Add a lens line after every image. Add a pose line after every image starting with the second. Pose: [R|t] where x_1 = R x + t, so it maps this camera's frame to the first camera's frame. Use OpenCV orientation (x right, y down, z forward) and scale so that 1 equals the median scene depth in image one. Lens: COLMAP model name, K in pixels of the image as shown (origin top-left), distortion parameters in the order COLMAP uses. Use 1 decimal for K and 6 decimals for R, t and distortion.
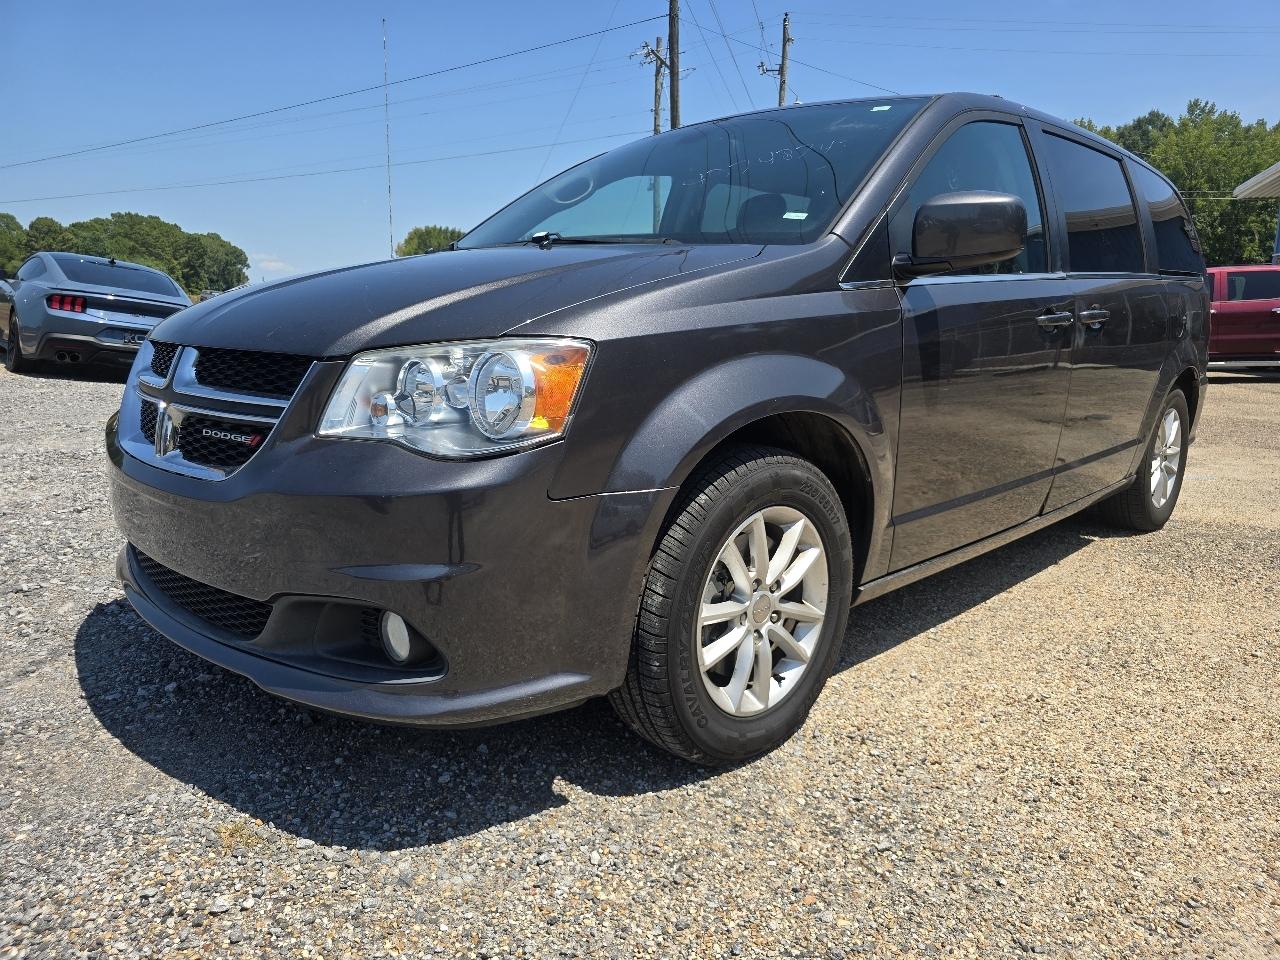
lens RADIAL K [[855.3, 0, 663.3], [0, 855.3, 485.4], [0, 0, 1]] dist [0.023114, -0.026263]
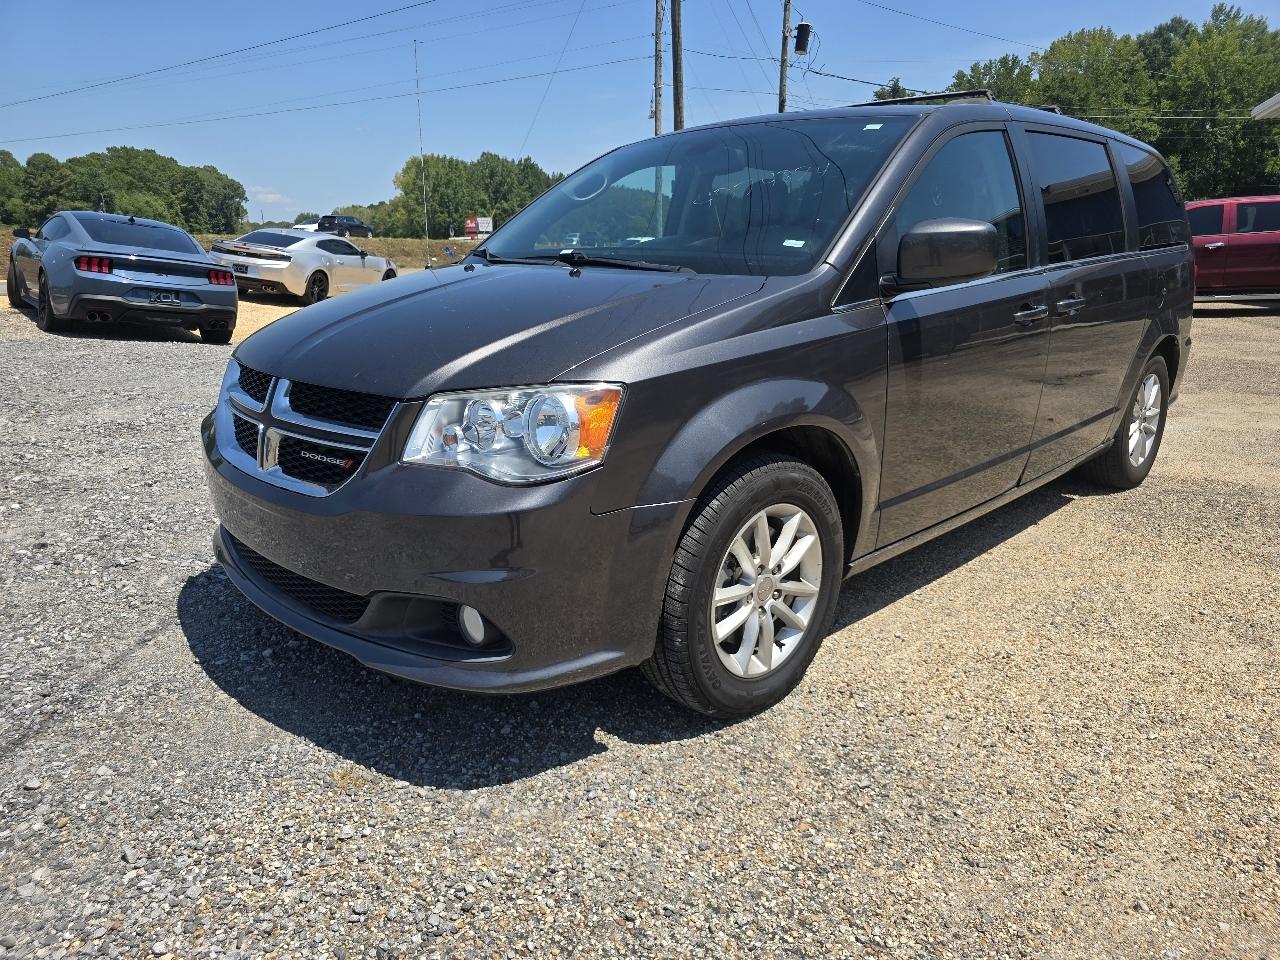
lens RADIAL K [[855.3, 0, 649.5], [0, 855.3, 479.0], [0, 0, 1]] dist [0.023114, -0.026263]
pose [[0.999673, -0.012271, -0.022437, -0.016890], [0.013910, 0.997132, 0.074393, -0.096964], [0.021460, -0.074681, 0.996977, -0.175073]]
